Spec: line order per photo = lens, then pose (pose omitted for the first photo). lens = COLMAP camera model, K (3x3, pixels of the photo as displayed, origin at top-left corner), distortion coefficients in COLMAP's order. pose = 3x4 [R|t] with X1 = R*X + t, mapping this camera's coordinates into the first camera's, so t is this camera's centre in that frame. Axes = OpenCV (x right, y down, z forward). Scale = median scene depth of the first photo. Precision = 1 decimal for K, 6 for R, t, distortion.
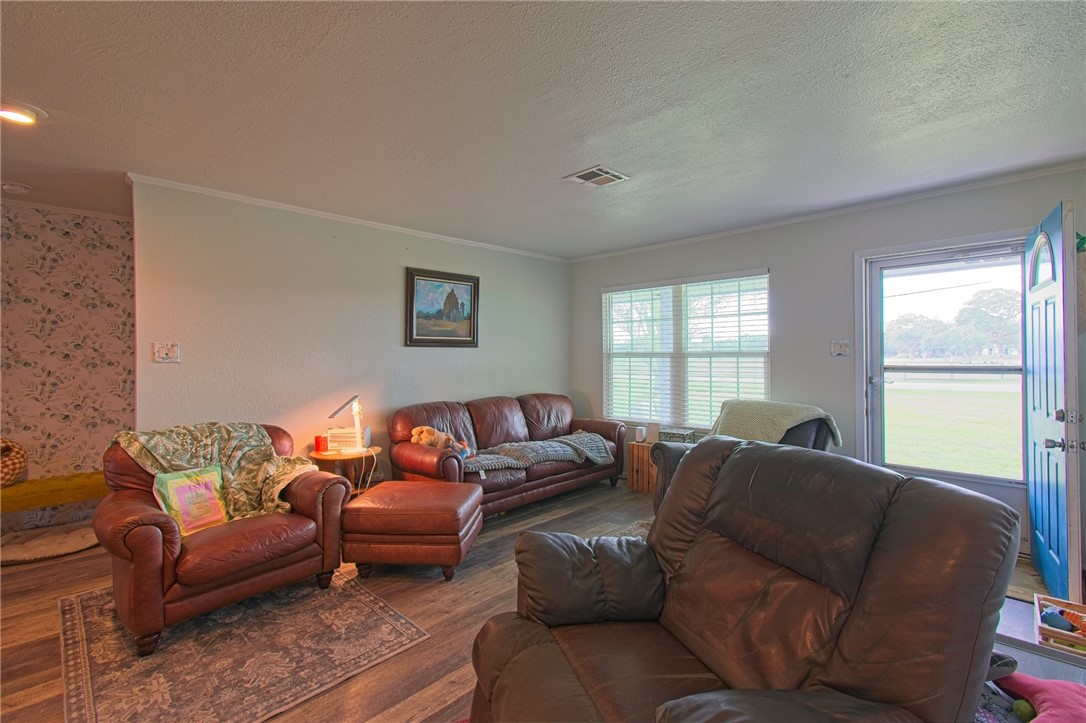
lens RADIAL K [[490.9, 0, 544.3], [0, 490.9, 355.0], [0, 0, 1]] dist [0.002199, 0.006392]
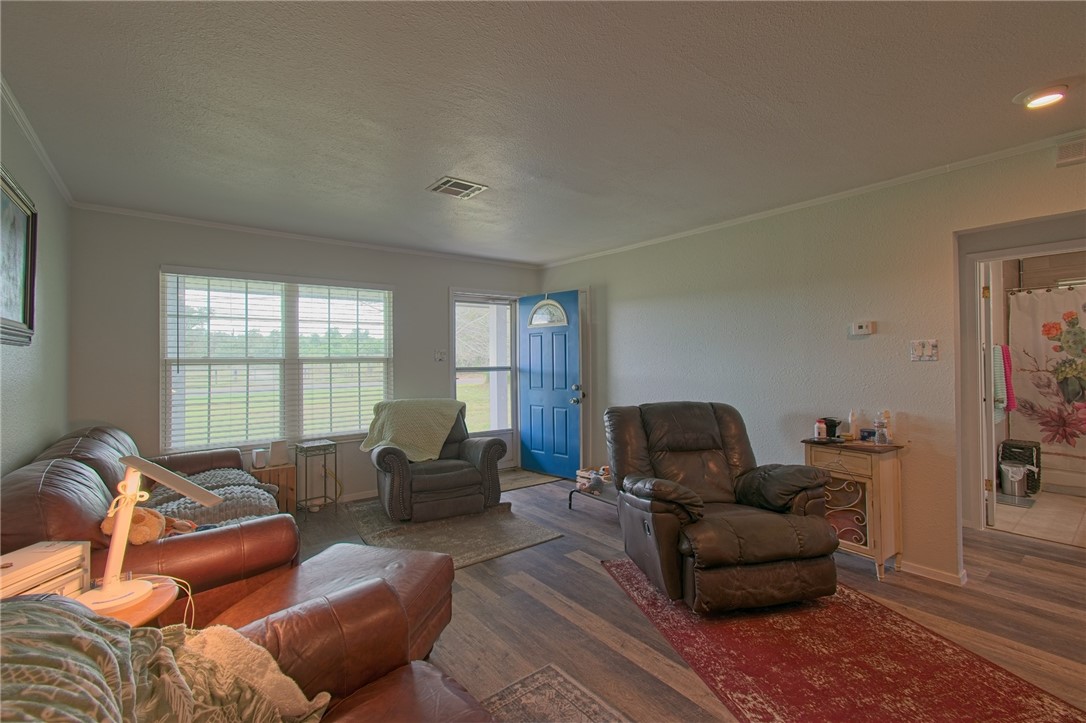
lens RADIAL K [[490.9, 0, 544.7], [0, 490.9, 357.4], [0, 0, 1]] dist [0.002199, 0.006392]
pose [[0.123881, 0.007212, 0.992271, -0.622610], [0.007284, 0.999940, -0.008177, 0.004485], [-0.992270, 0.008241, 0.123821, 0.485447]]
